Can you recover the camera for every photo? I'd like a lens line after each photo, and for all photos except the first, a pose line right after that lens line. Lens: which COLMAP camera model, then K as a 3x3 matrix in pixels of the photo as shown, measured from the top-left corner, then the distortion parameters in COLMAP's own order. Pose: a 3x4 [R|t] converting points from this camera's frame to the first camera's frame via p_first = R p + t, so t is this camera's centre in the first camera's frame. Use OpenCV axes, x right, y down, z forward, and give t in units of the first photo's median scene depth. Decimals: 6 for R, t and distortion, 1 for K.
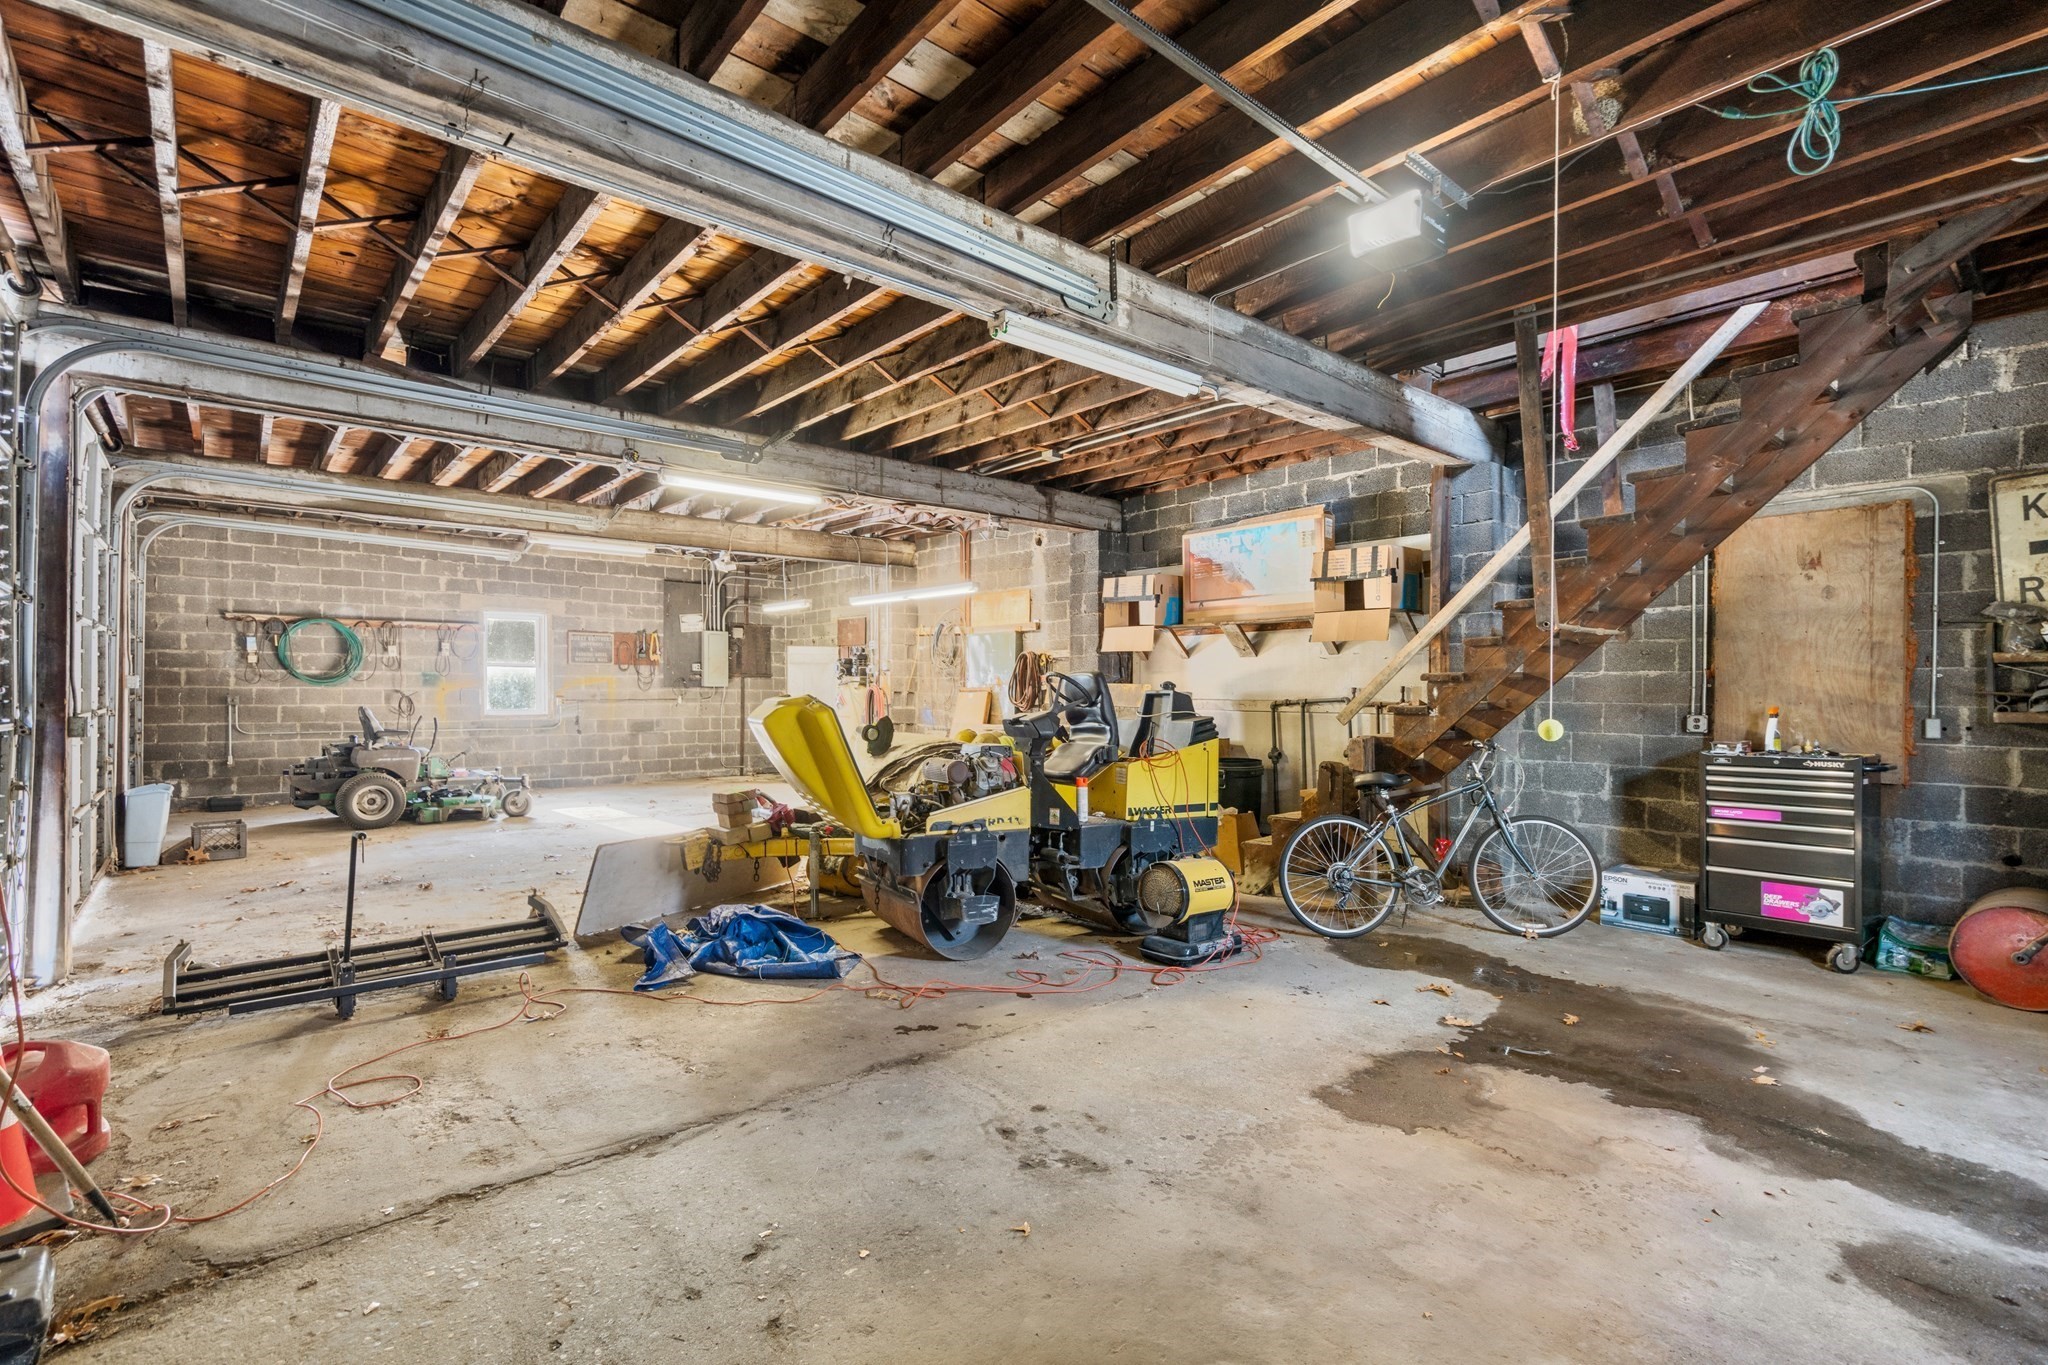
lens RADIAL K [[954.2, 0, 1016.9], [0, 954.2, 691.6], [0, 0, 1]] dist [-0.001588, 0.000192]
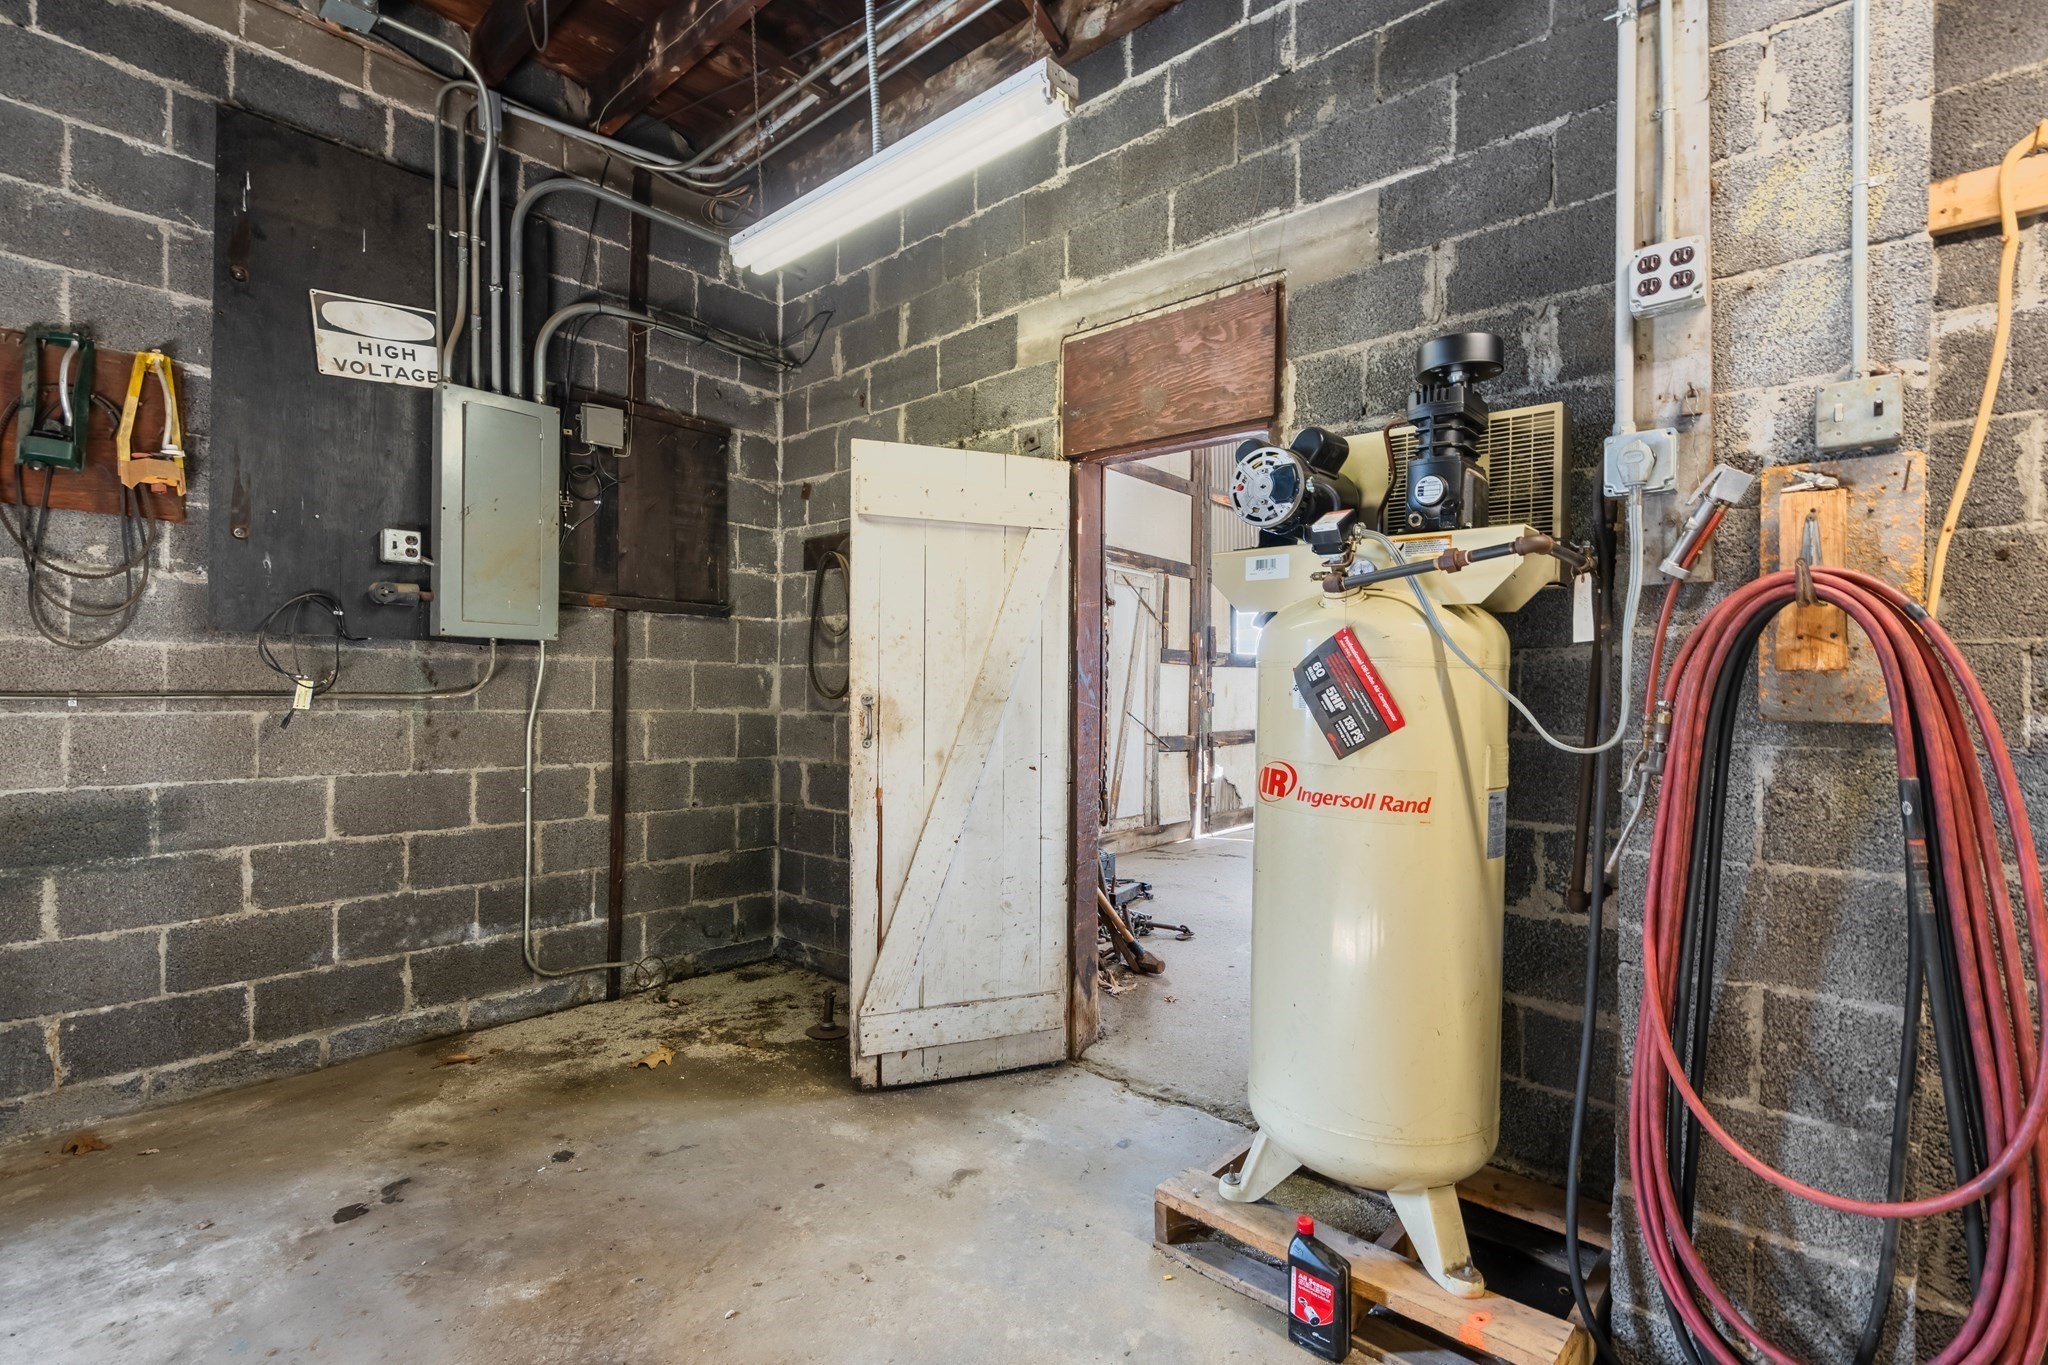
lens RADIAL K [[954.2, 0, 1016.9], [0, 954.2, 691.6], [0, 0, 1]] dist [-0.001588, 0.000192]
pose [[0.992928, 0.006500, 0.118538, -0.217129], [-0.006645, 0.999978, 0.000835, 0.006405], [-0.118530, -0.001617, 0.992949, 0.750764]]
